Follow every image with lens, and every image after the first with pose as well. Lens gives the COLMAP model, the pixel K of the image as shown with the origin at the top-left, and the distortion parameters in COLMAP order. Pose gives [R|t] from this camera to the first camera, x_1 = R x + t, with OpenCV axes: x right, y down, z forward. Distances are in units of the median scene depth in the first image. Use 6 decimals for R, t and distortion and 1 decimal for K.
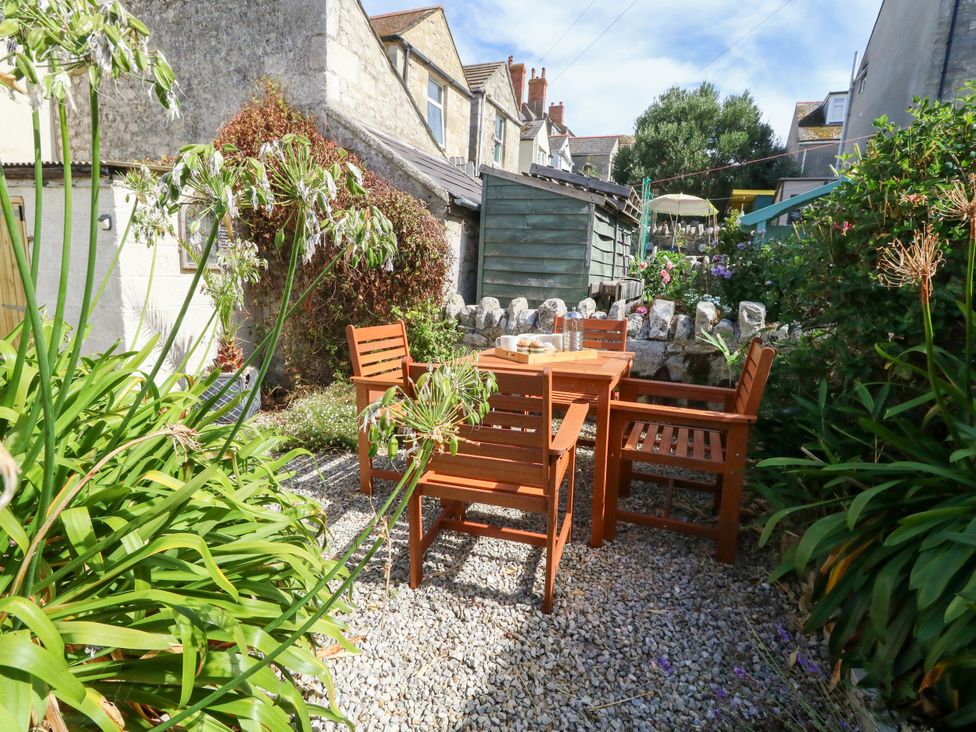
lens RADIAL K [[513.6, 0, 493.3], [0, 513.6, 368.2], [0, 0, 1]] dist [0.000731, -0.001333]
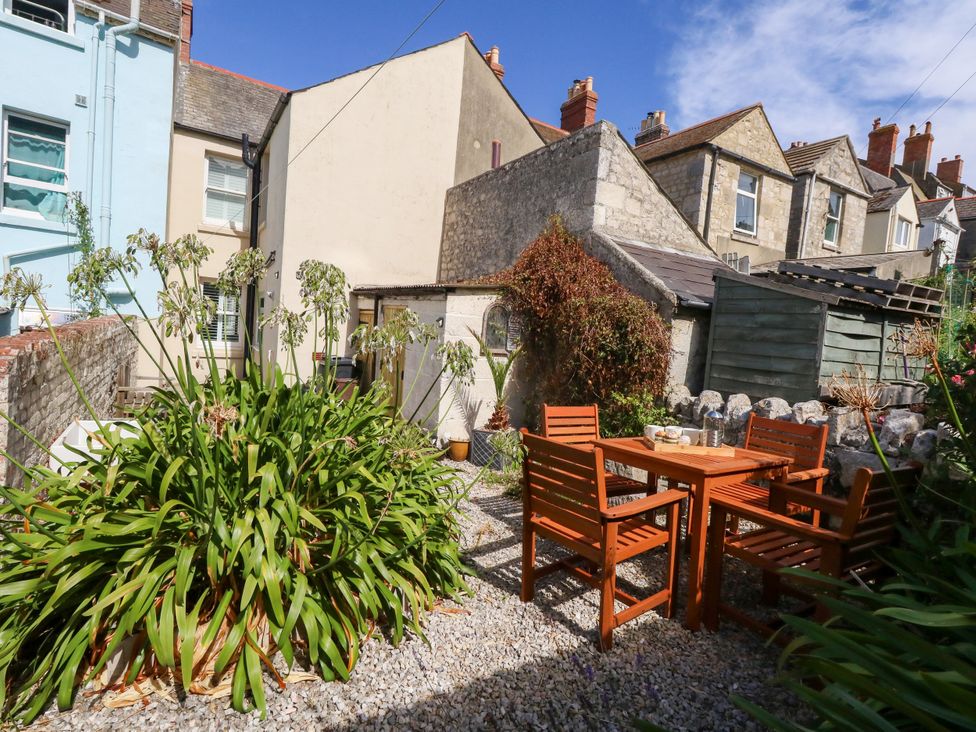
lens RADIAL K [[513.6, 0, 478.6], [0, 513.6, 365.5], [0, 0, 1]] dist [0.000731, -0.001333]
pose [[0.791576, 0.051805, -0.608870, 0.243134], [-0.145518, 0.983716, -0.105487, -0.009449], [0.593491, 0.172103, 0.786225, -0.104466]]
